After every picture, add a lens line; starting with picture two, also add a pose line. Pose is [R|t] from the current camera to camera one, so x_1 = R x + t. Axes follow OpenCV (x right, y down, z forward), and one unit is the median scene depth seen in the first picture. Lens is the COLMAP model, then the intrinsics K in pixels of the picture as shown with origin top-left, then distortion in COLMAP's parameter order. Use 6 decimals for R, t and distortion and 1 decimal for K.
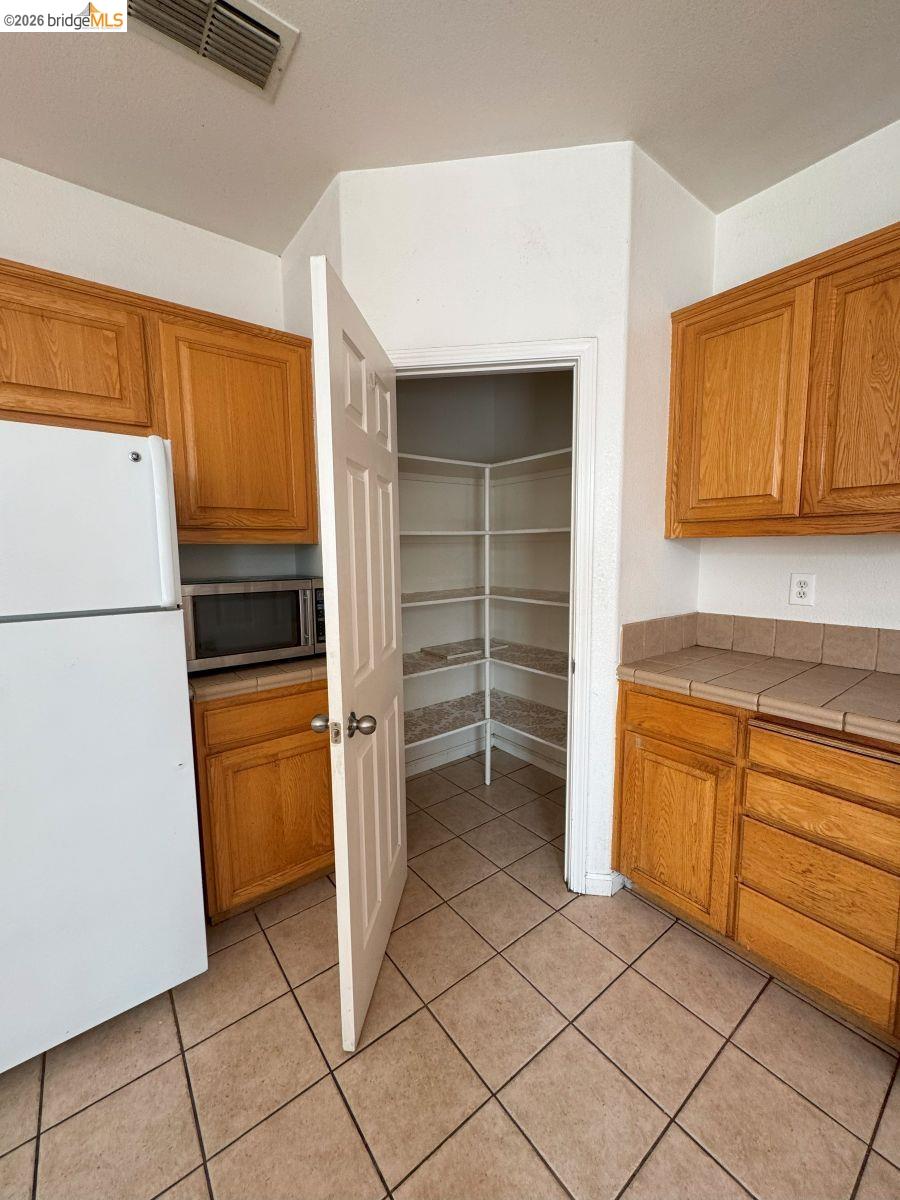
lens RADIAL K [[475.8, 0, 448.1], [0, 475.8, 601.9], [0, 0, 1]] dist [-0.002380, -0.000138]
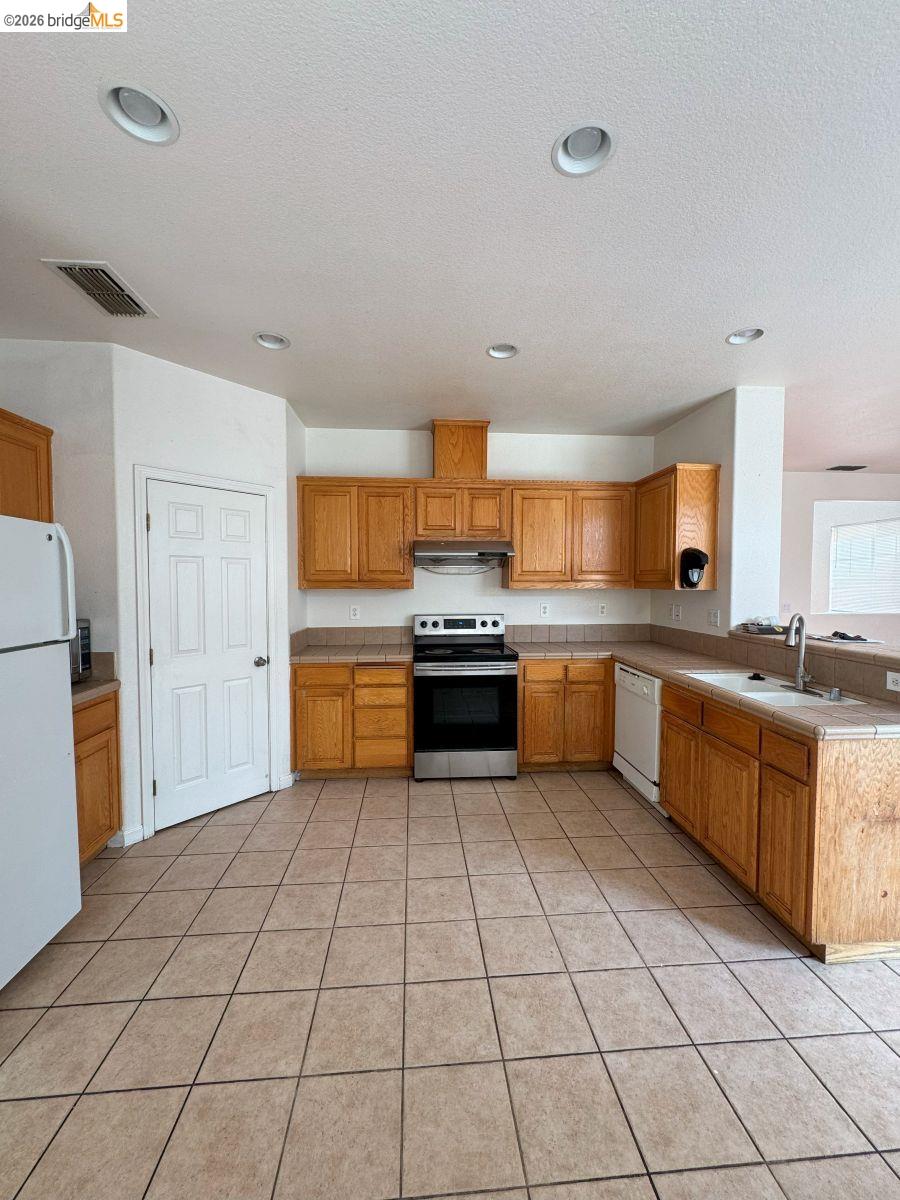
lens RADIAL K [[475.8, 0, 448.1], [0, 475.8, 601.9], [0, 0, 1]] dist [-0.002380, -0.000138]
pose [[0.545374, -0.023092, 0.837875, -1.013947], [0.088853, 0.995581, -0.030396, 0.037537], [-0.833470, 0.091025, 0.545015, -0.662220]]
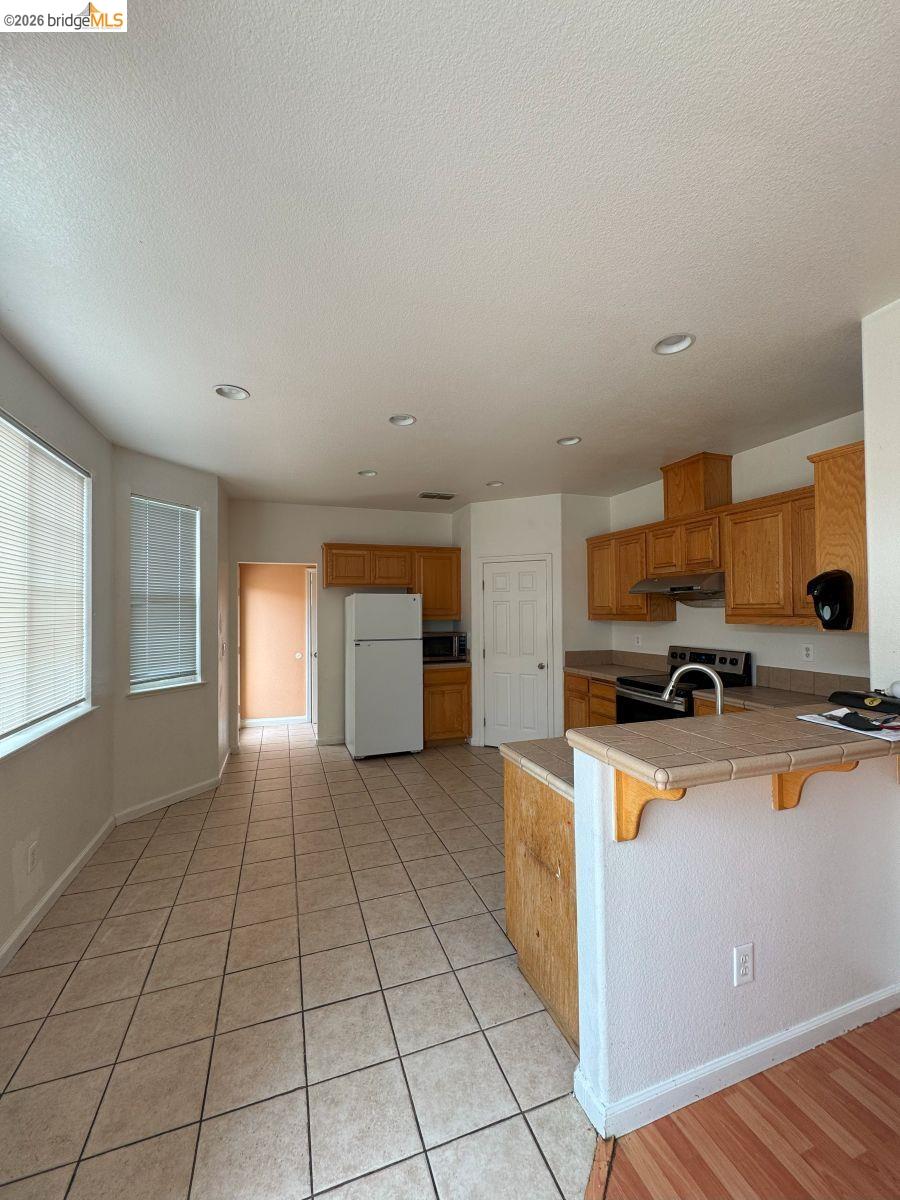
lens RADIAL K [[475.8, 0, 448.1], [0, 475.8, 601.9], [0, 0, 1]] dist [-0.002380, -0.000138]
pose [[0.950804, -0.001121, -0.309791, 0.667198], [-0.038436, 0.991840, -0.121555, 0.145661], [0.307399, 0.127482, 0.943003, -2.129133]]
